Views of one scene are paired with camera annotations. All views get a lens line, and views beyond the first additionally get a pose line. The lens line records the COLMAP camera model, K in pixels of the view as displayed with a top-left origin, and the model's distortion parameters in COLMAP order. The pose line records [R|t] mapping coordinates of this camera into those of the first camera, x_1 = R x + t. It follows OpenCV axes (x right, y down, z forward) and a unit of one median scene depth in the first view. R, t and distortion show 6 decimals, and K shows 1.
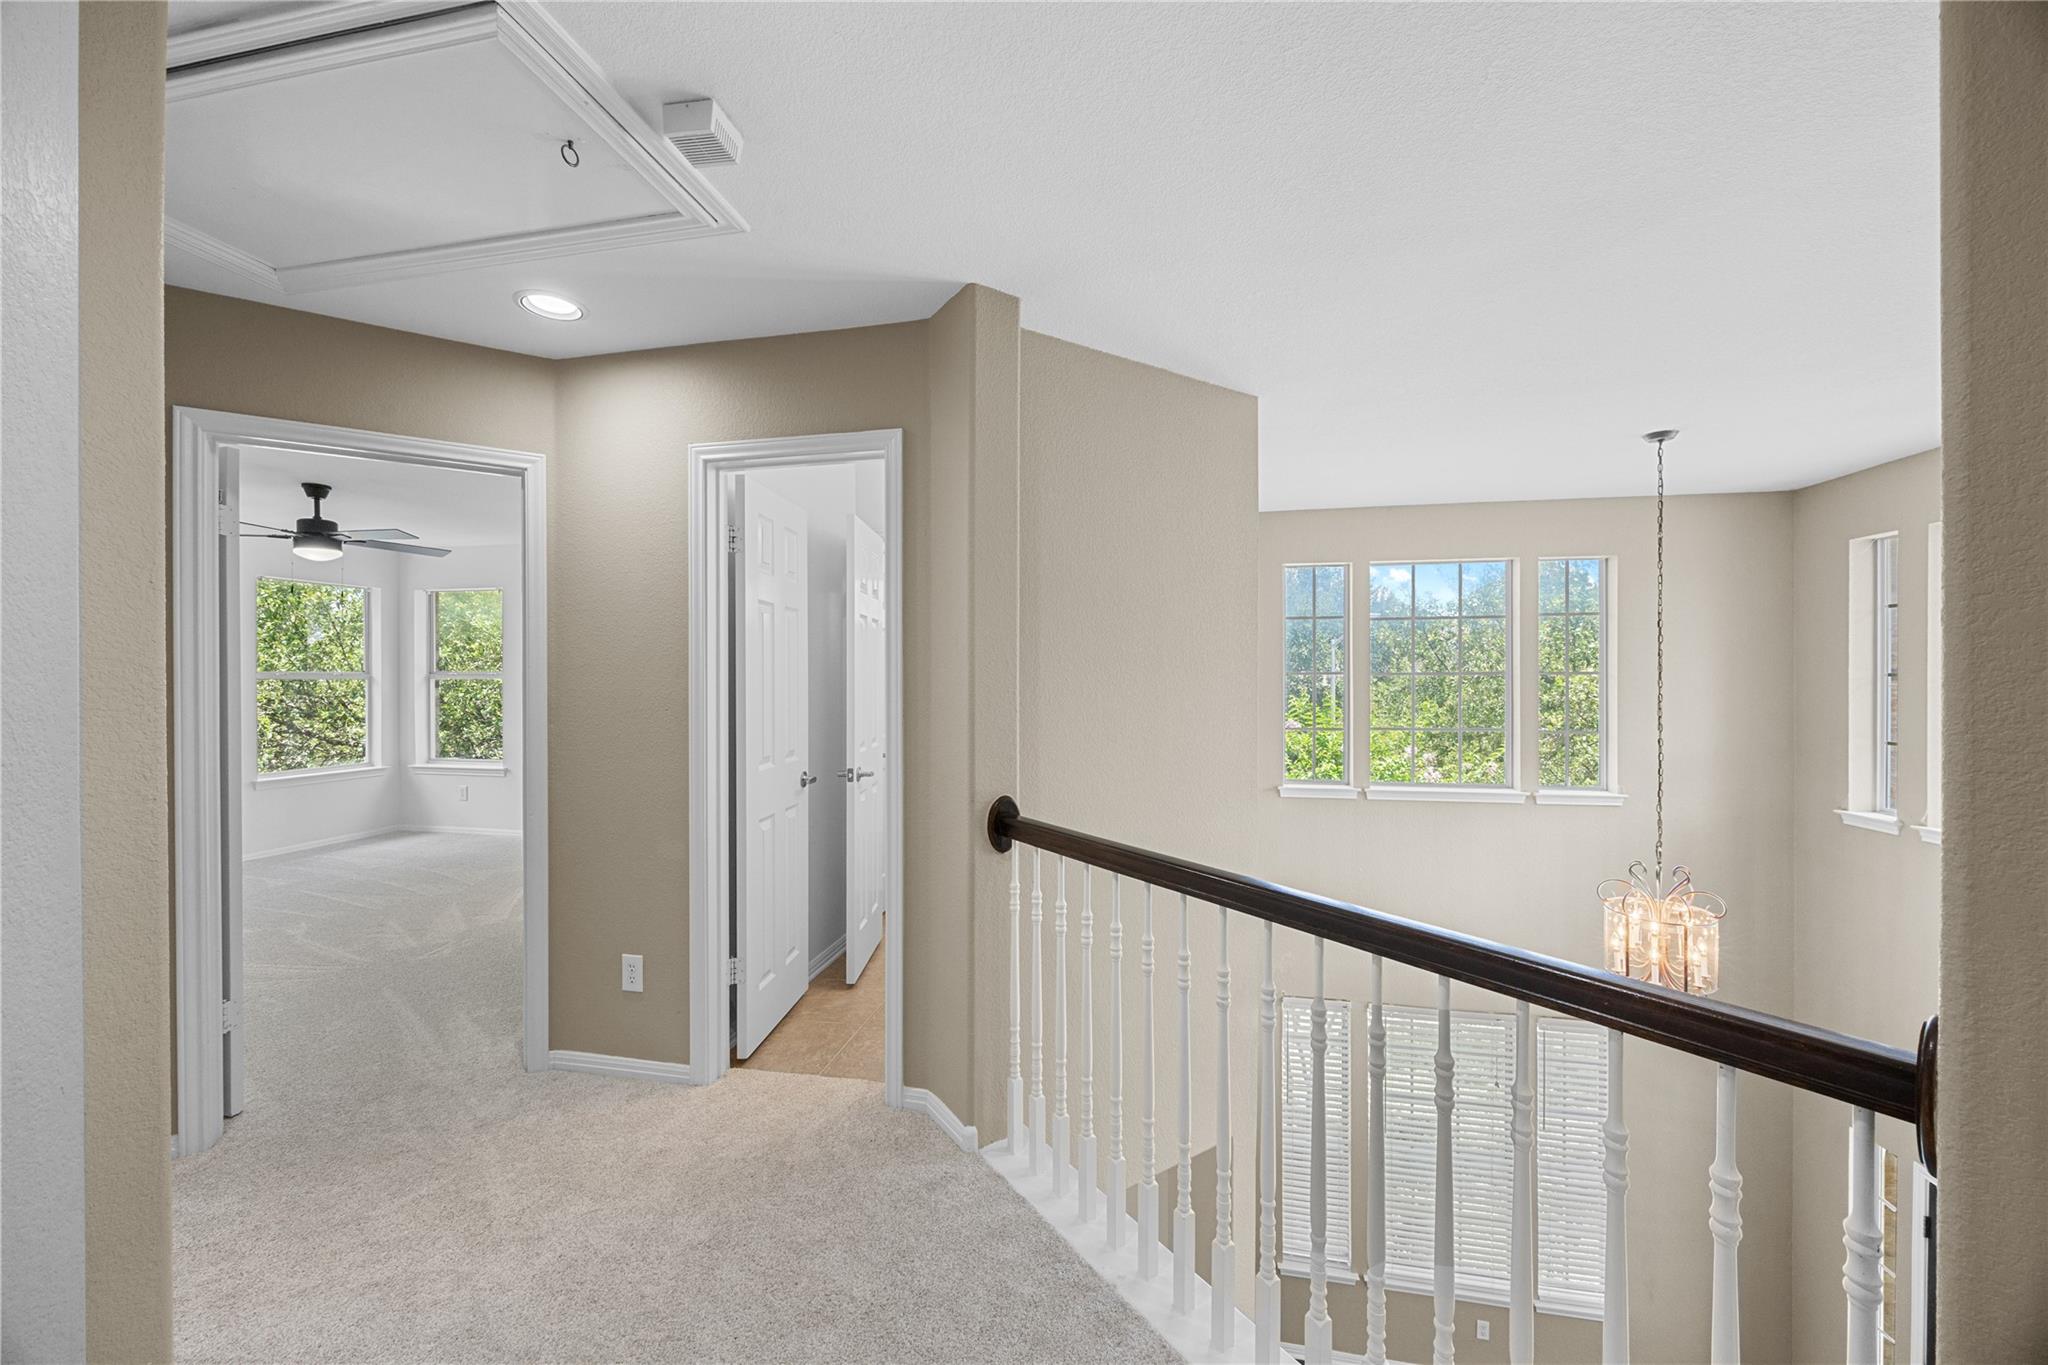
lens RADIAL K [[777.5, 0, 1024.9], [0, 777.5, 684.7], [0, 0, 1]] dist [0.000640, -0.000008]
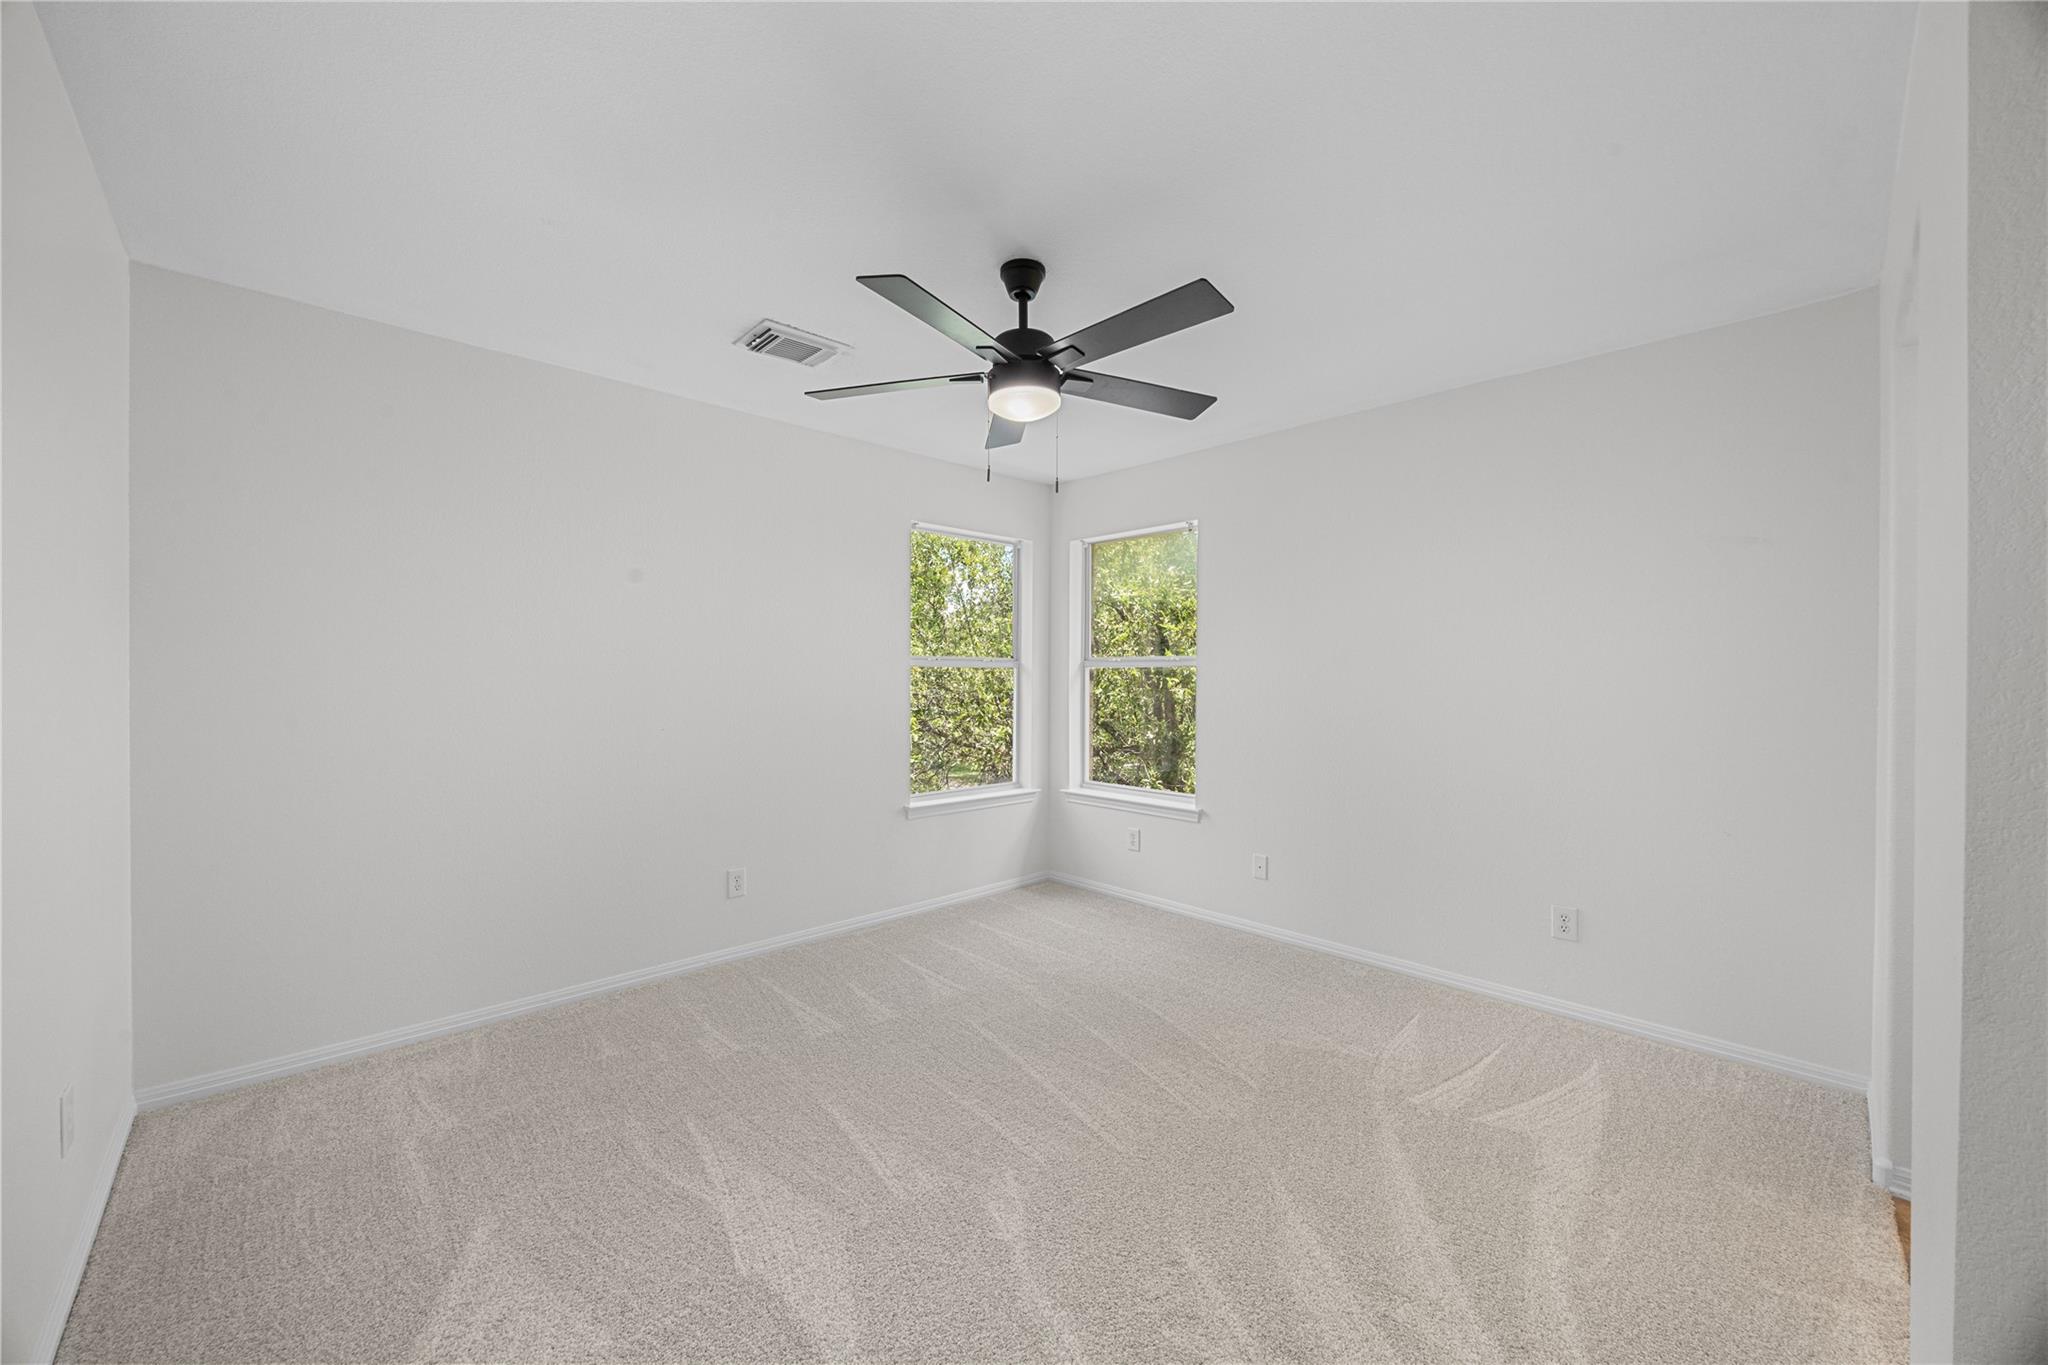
lens RADIAL K [[777.5, 0, 1021.2], [0, 777.5, 683.9], [0, 0, 1]] dist [0.000640, -0.000008]
pose [[0.824962, 0.004071, -0.565173, -0.433052], [-0.004950, 0.999988, -0.000023, 0.007893], [0.565166, 0.002817, 0.824972, 0.405277]]
